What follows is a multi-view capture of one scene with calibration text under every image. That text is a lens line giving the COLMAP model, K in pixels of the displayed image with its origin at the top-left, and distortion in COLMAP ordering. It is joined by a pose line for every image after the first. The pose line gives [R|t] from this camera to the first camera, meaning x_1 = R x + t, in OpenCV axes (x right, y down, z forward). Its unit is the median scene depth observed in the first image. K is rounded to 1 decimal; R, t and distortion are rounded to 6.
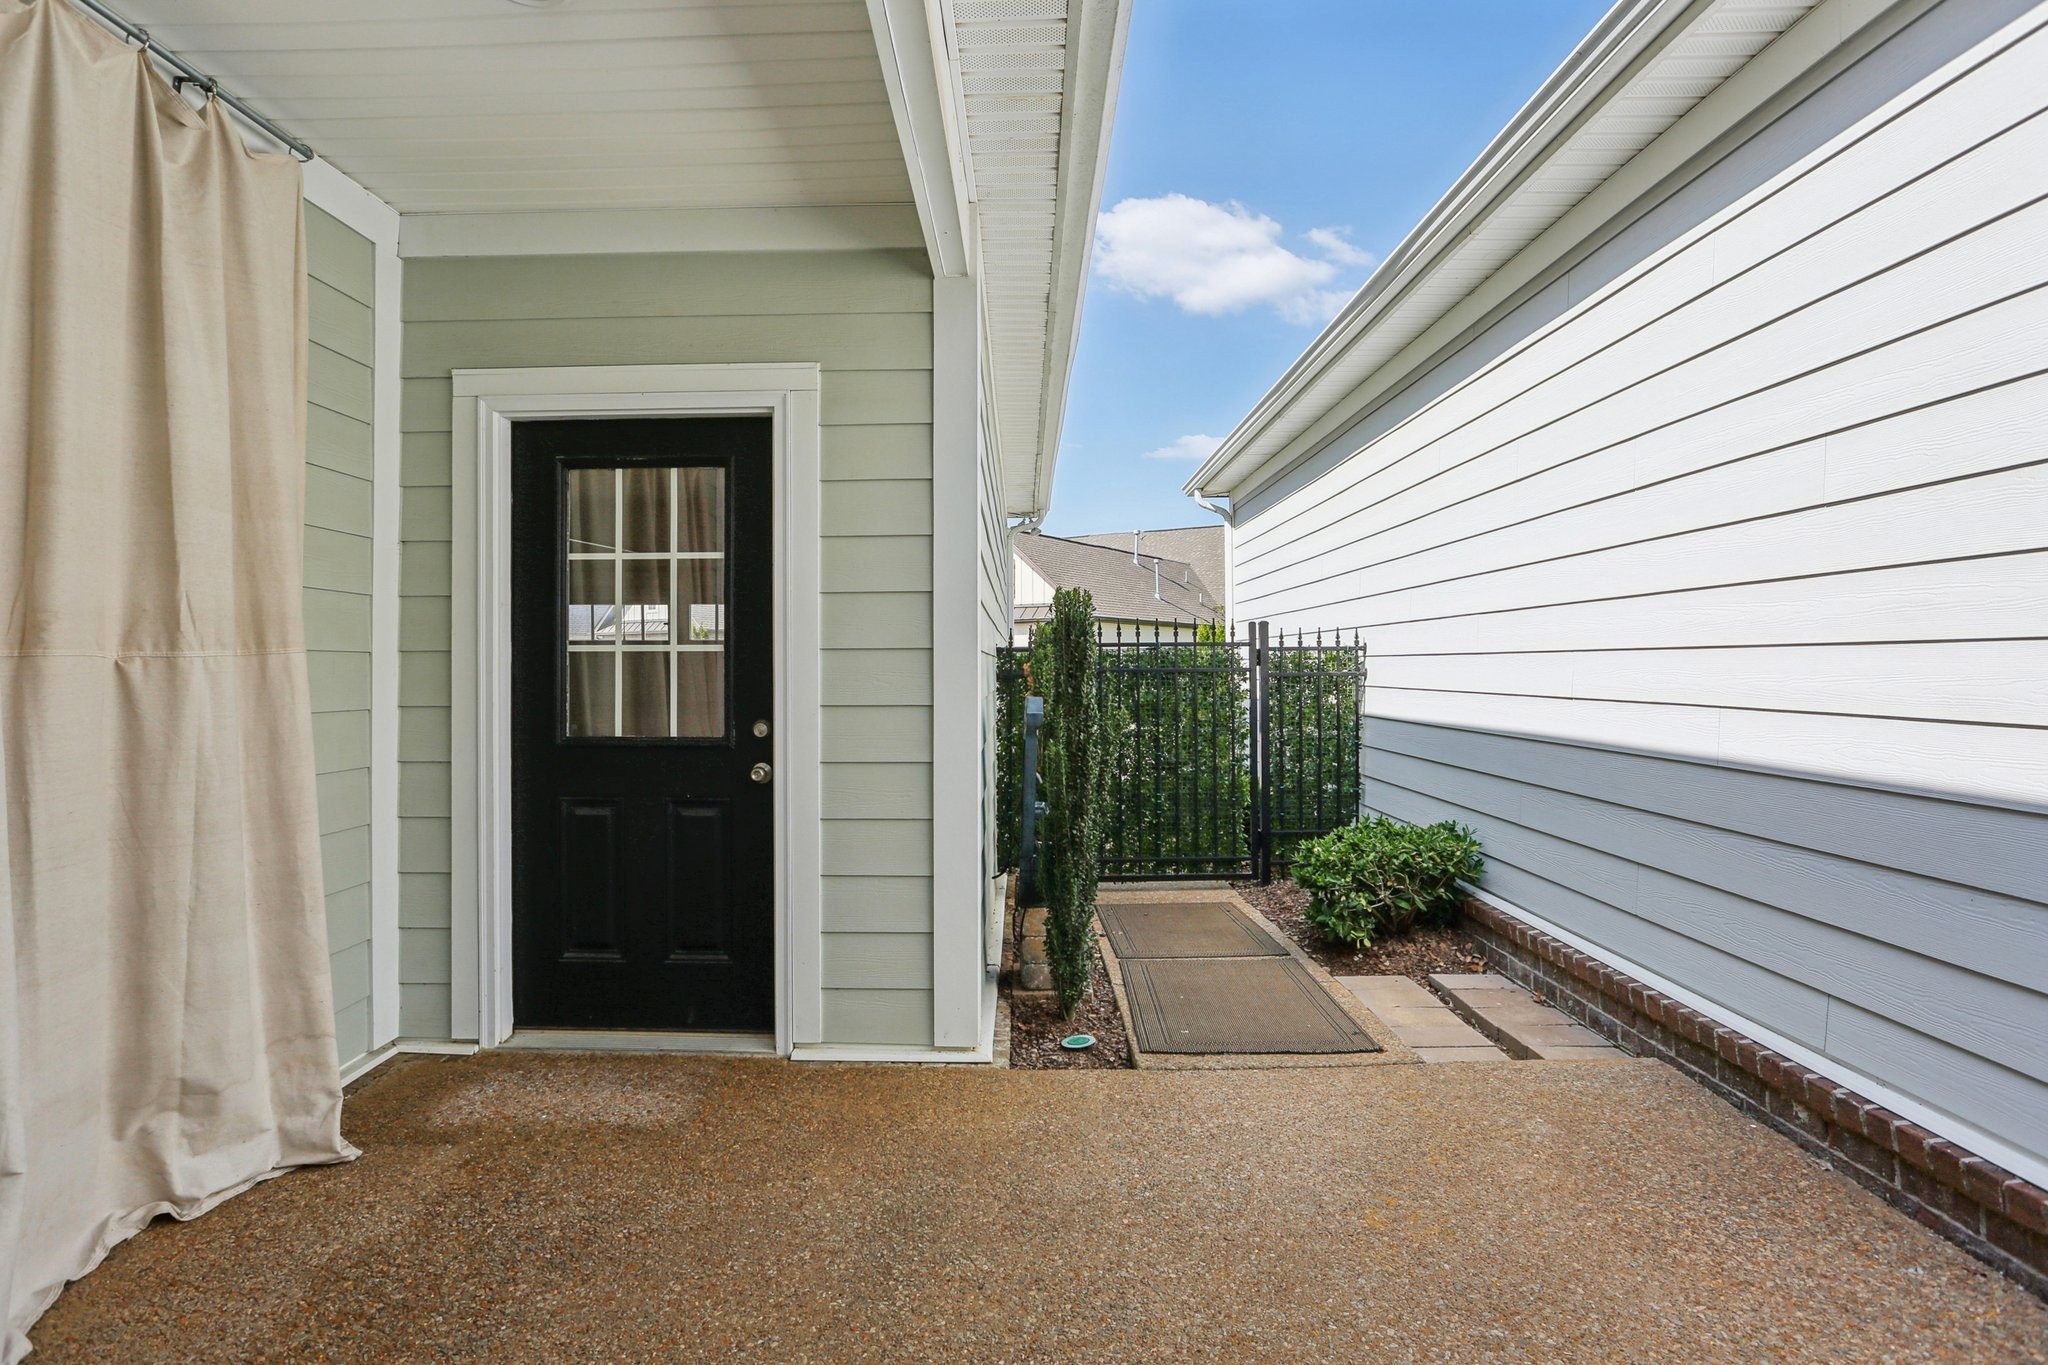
lens RADIAL K [[1034.1, 0, 1037.3], [0, 1034.1, 652.0], [0, 0, 1]] dist [-0.051218, 0.018060]
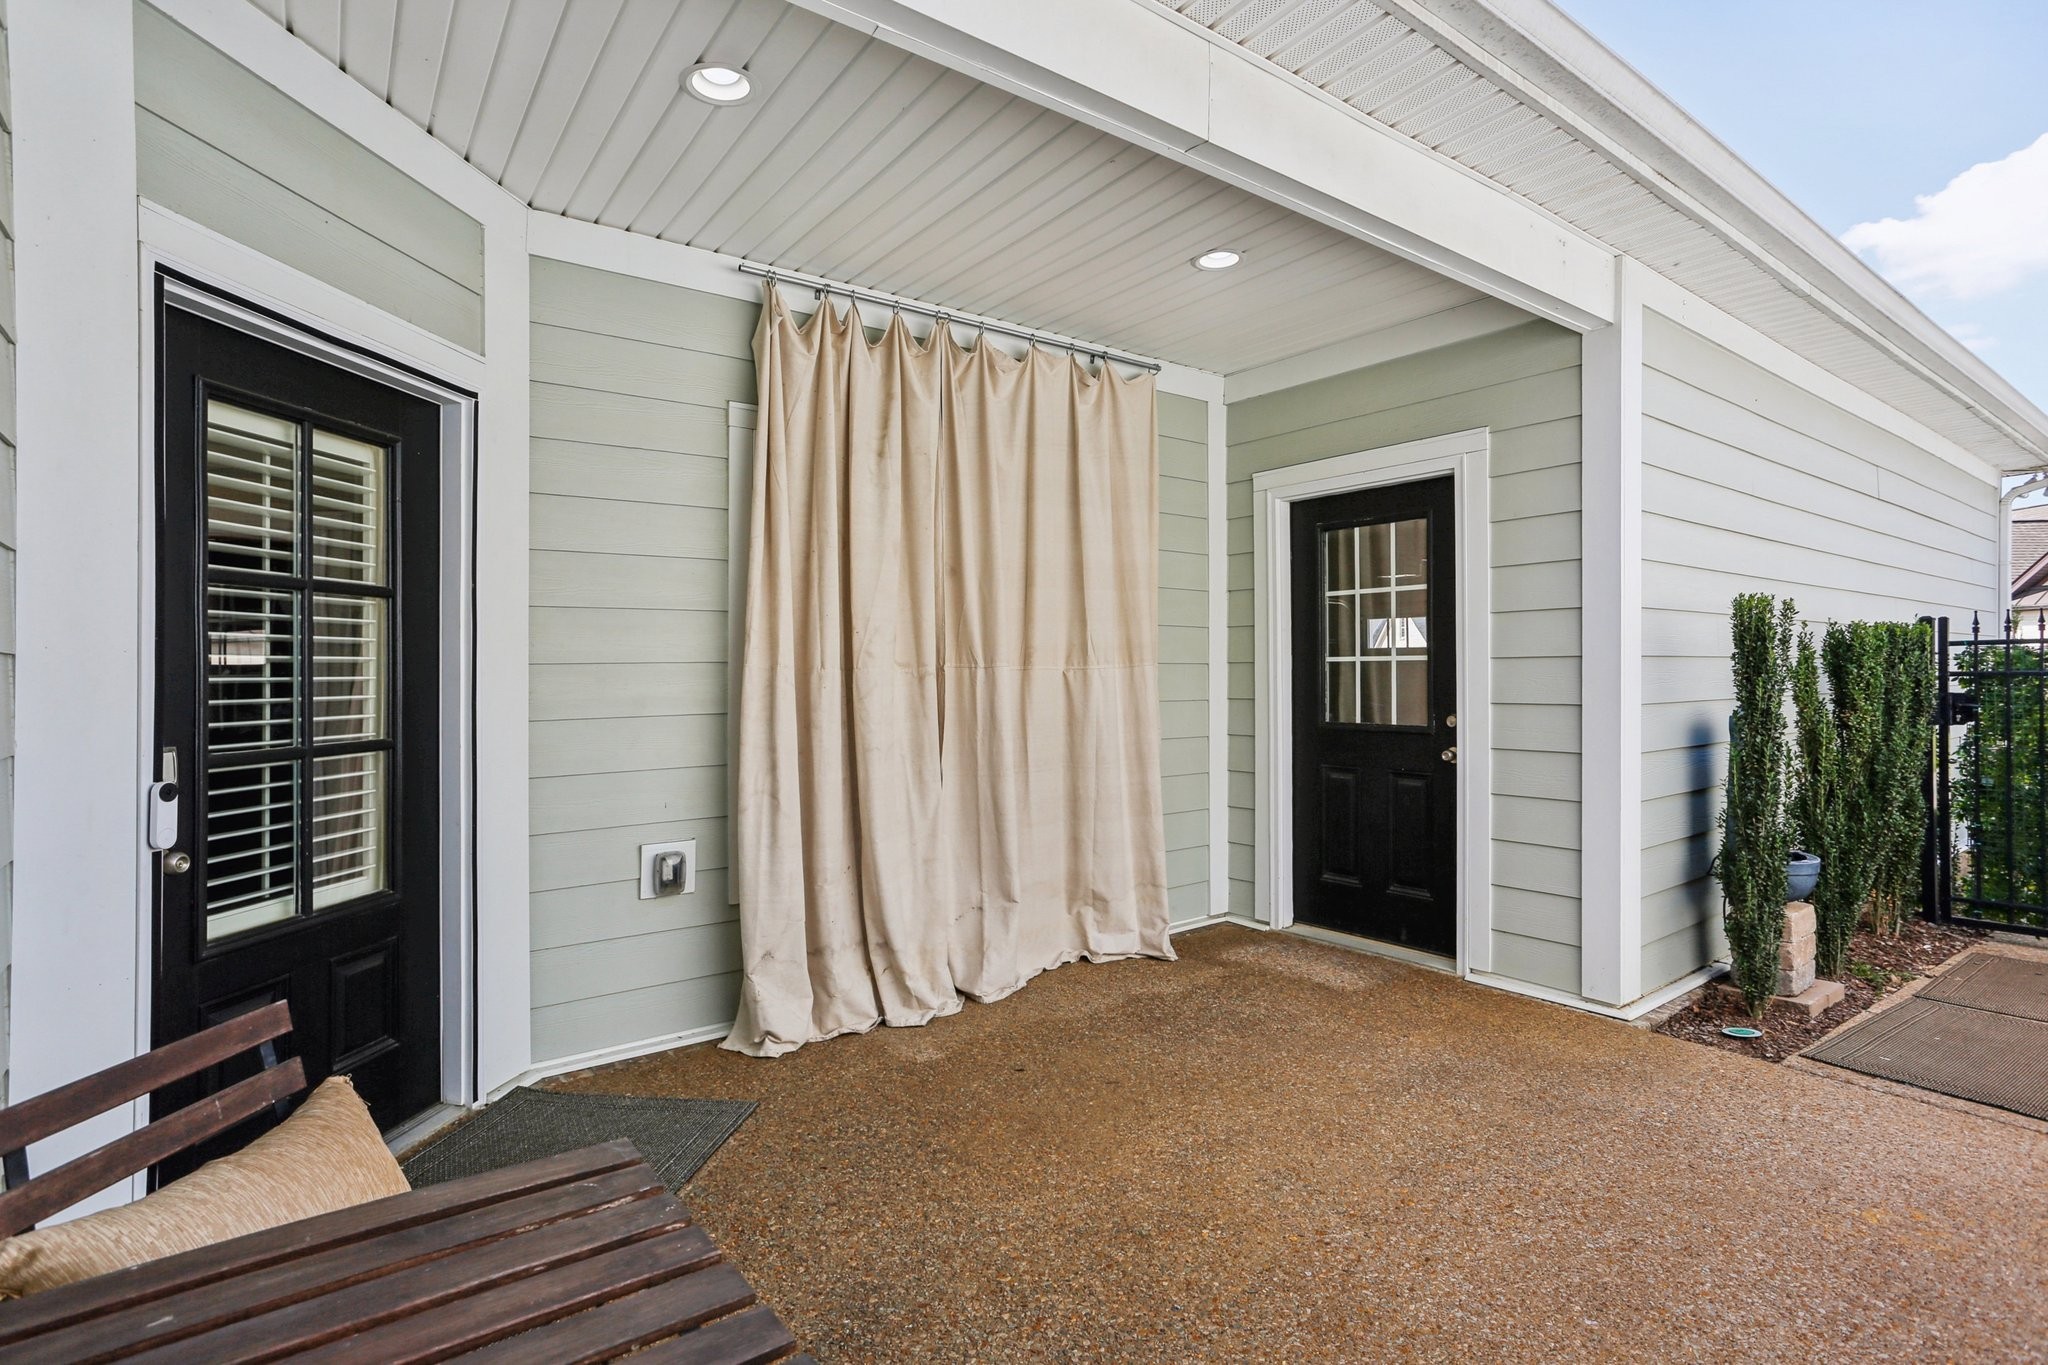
lens RADIAL K [[1034.1, 0, 1019.2], [0, 1034.1, 674.4], [0, 0, 1]] dist [-0.051218, 0.018060]
pose [[0.605578, -0.000018, -0.795786, 0.434726], [0.016311, 0.999790, 0.012390, -0.007636], [0.795619, -0.020484, 0.605451, -0.204489]]
